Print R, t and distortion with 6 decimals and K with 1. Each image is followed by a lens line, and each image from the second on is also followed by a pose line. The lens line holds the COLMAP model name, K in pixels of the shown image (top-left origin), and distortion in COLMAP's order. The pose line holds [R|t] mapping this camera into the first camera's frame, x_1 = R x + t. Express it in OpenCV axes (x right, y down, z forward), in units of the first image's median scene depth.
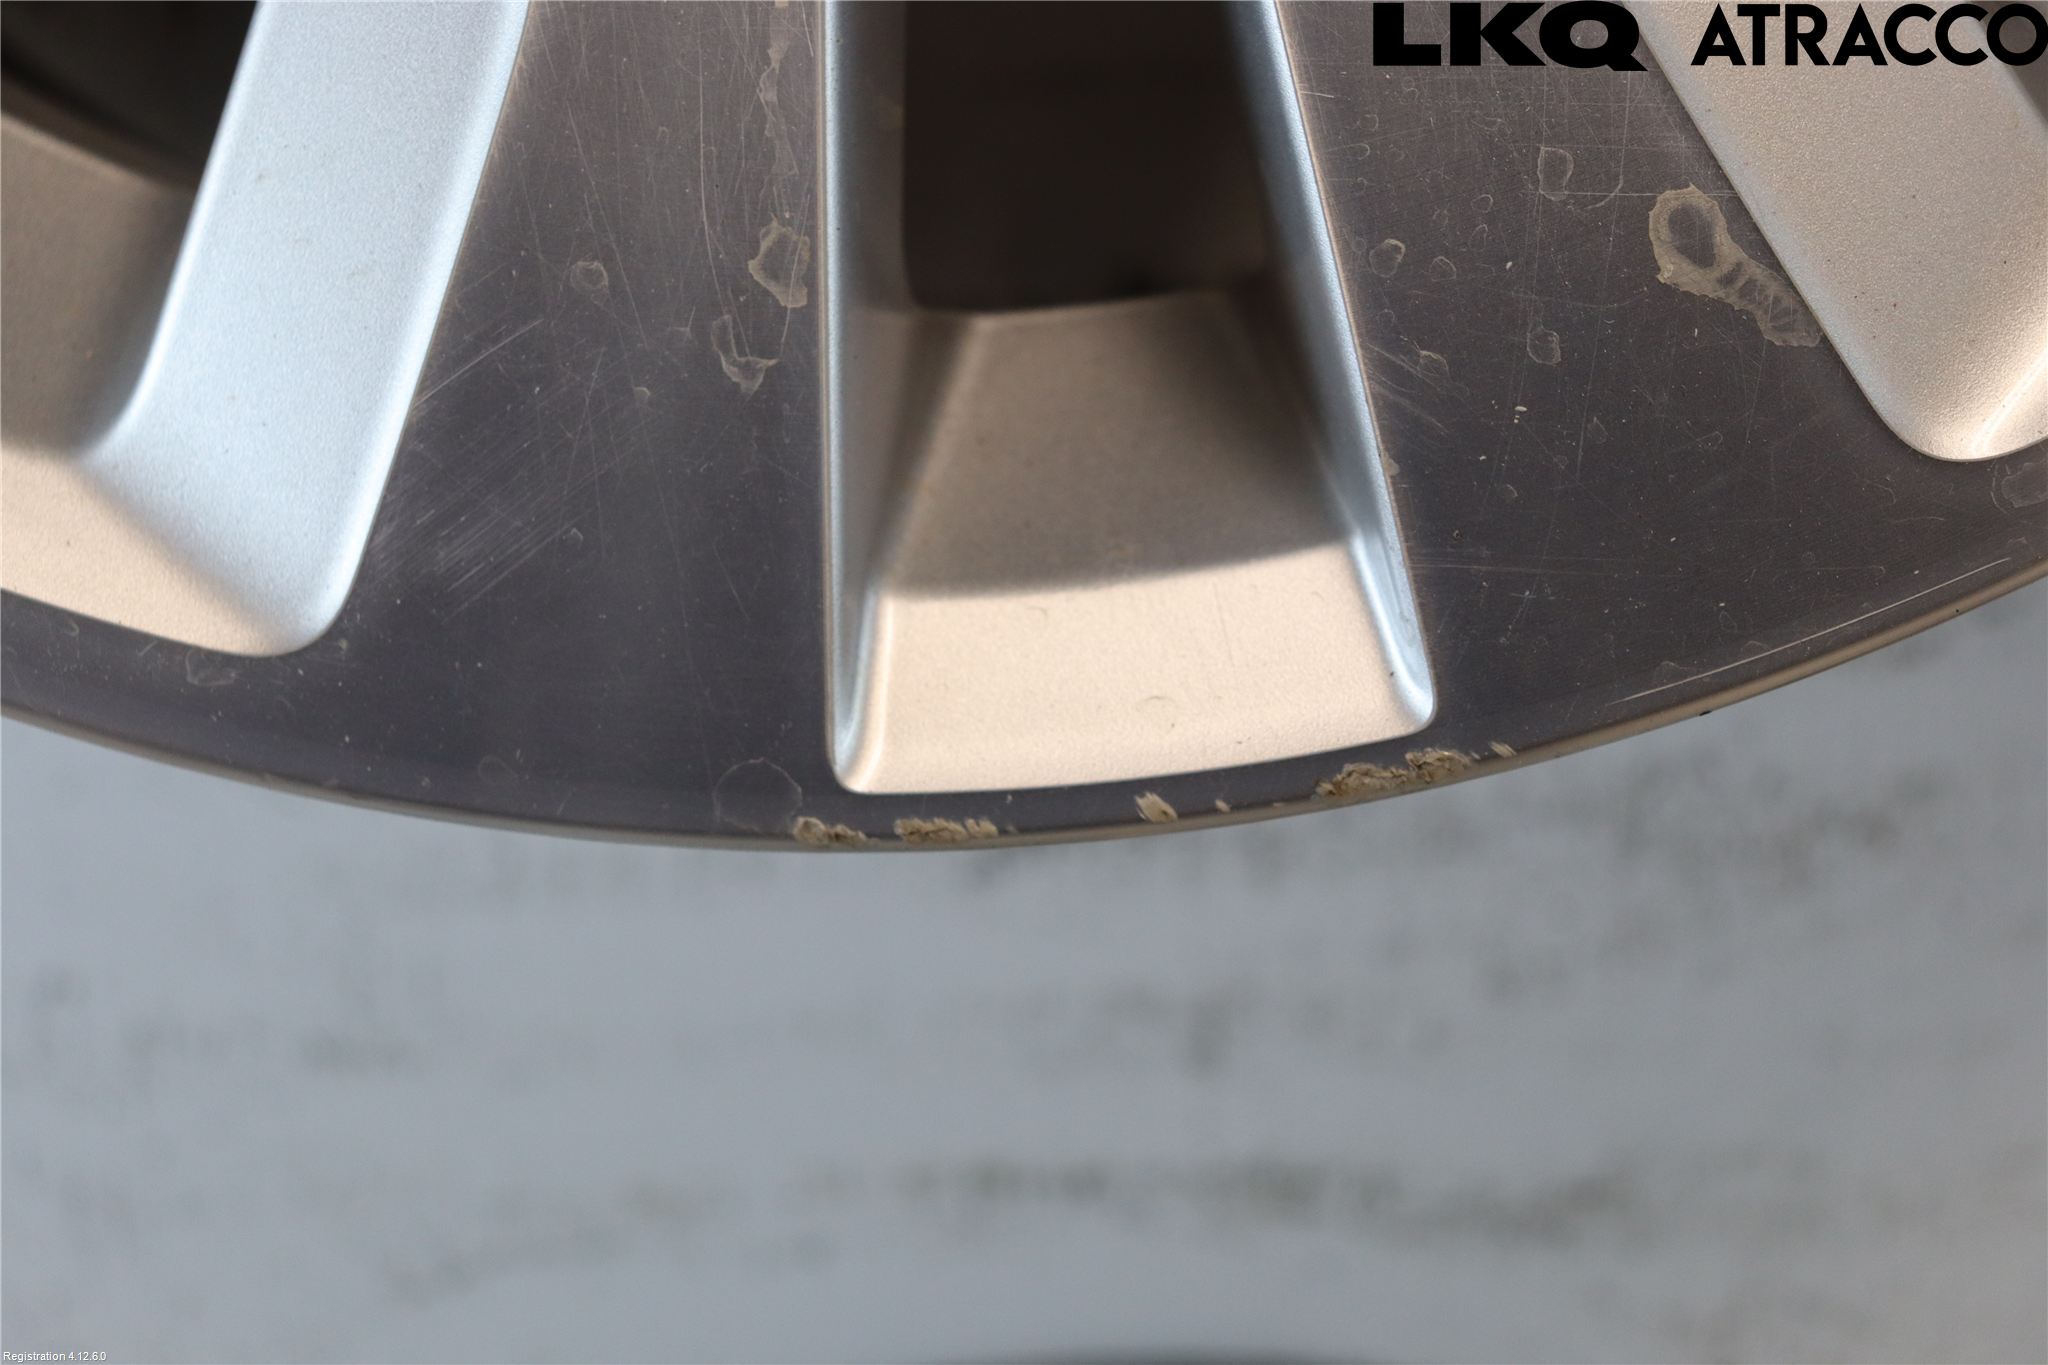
lens RADIAL K [[4033.4, 0, 1024.0], [0, 4033.4, 682.5], [0, 0, 1]] dist [0.026394, 0.069098]
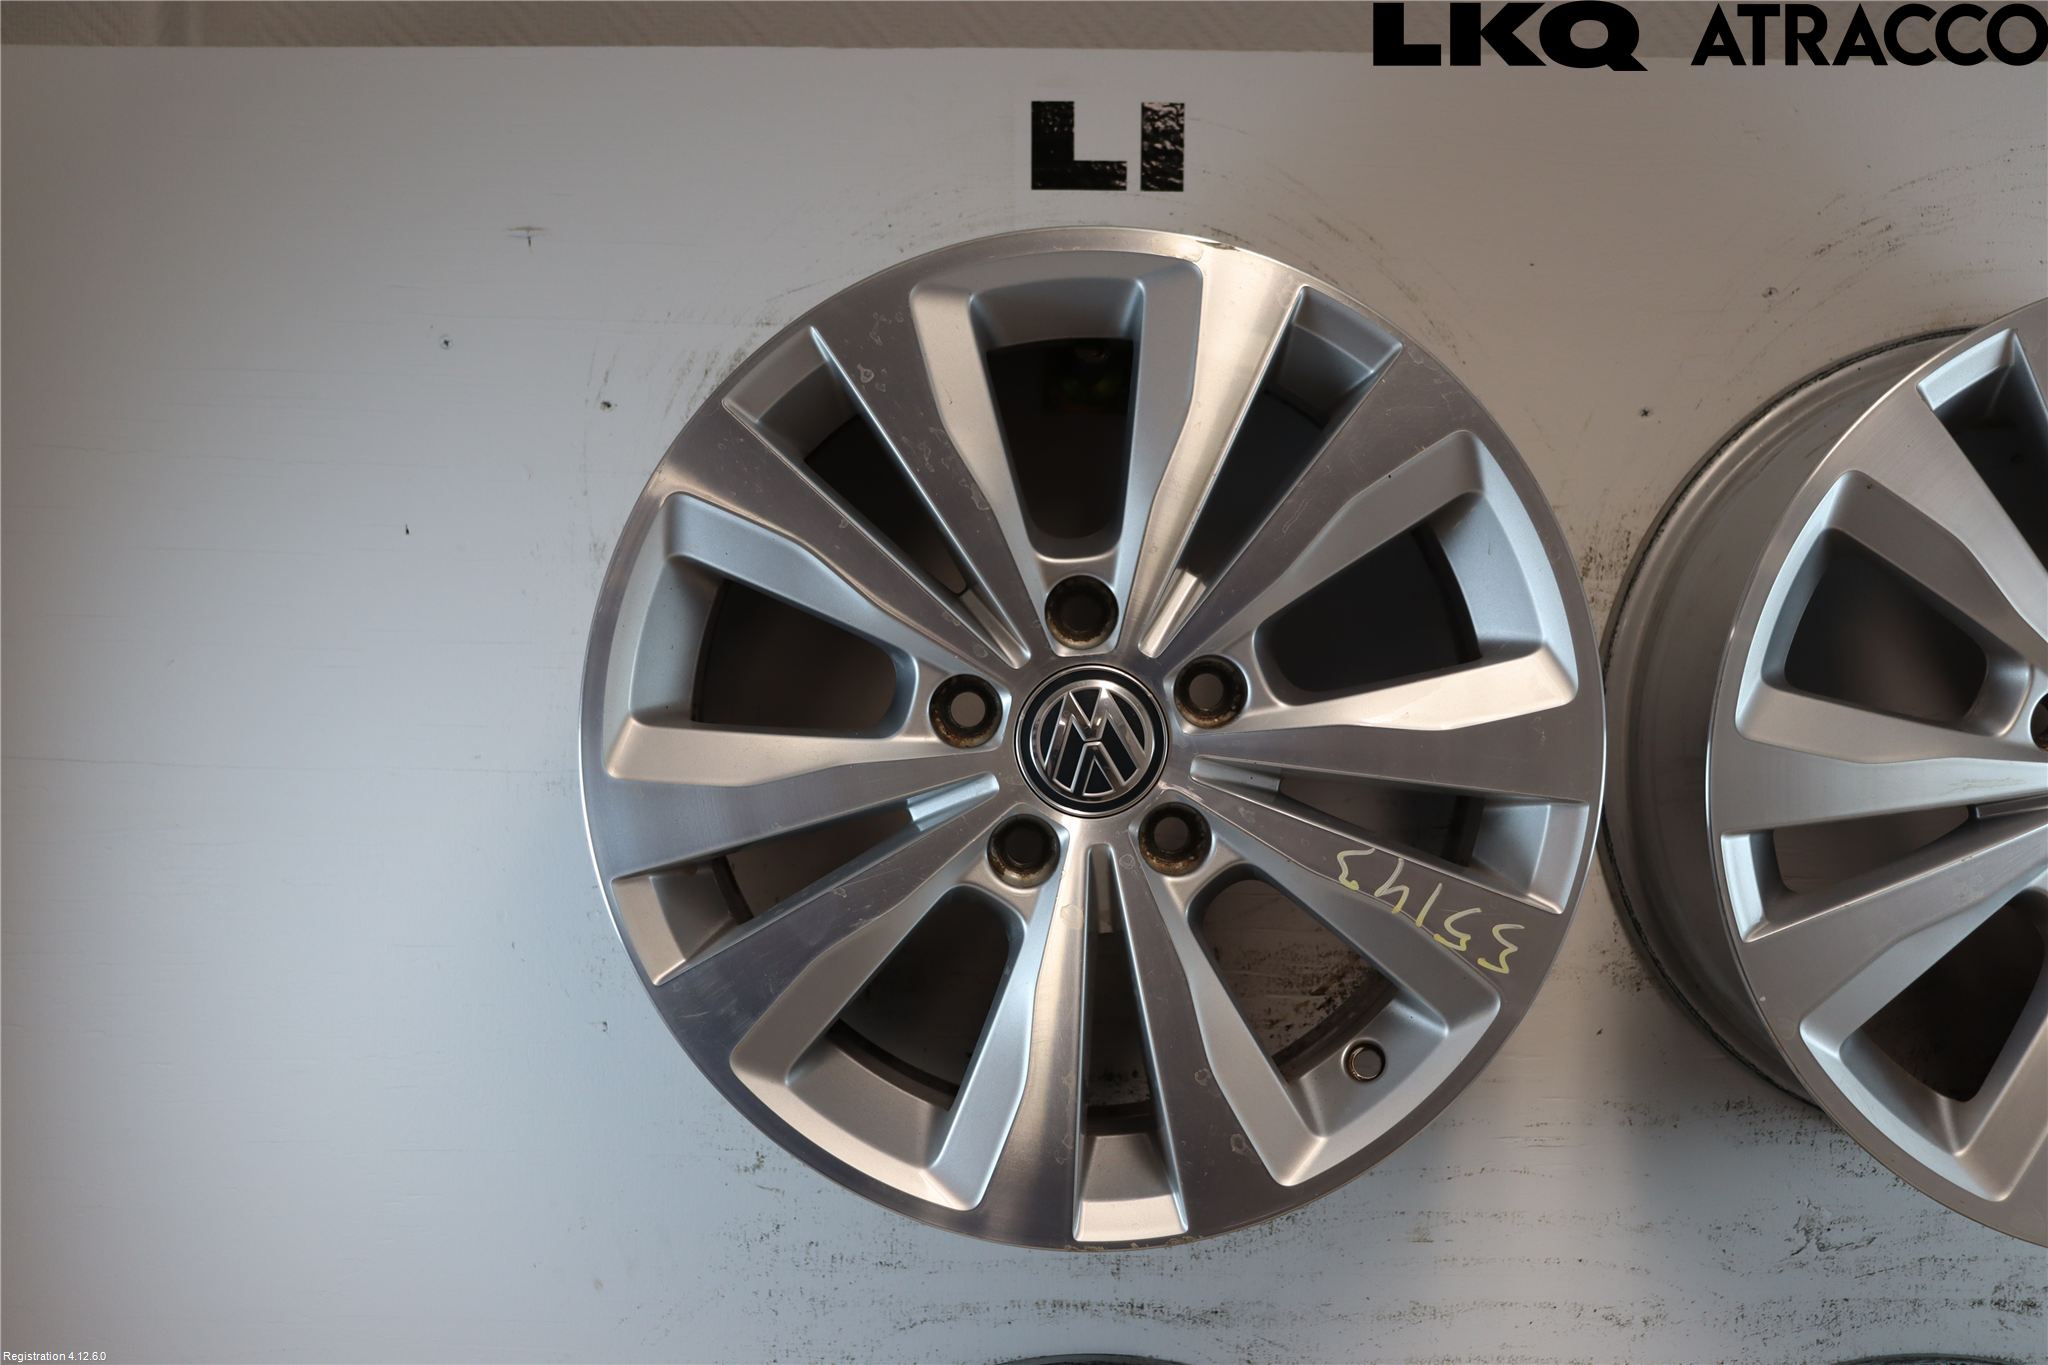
lens RADIAL K [[2142.6, 0, 1024.0], [0, 2142.6, 682.5], [0, 0, 1]] dist [-0.148991, 0.252359]
pose [[0.998407, 0.038247, 0.041471, -0.250016], [-0.031987, 0.989305, -0.142310, -0.291680], [-0.046470, 0.140757, 0.988953, -1.797382]]
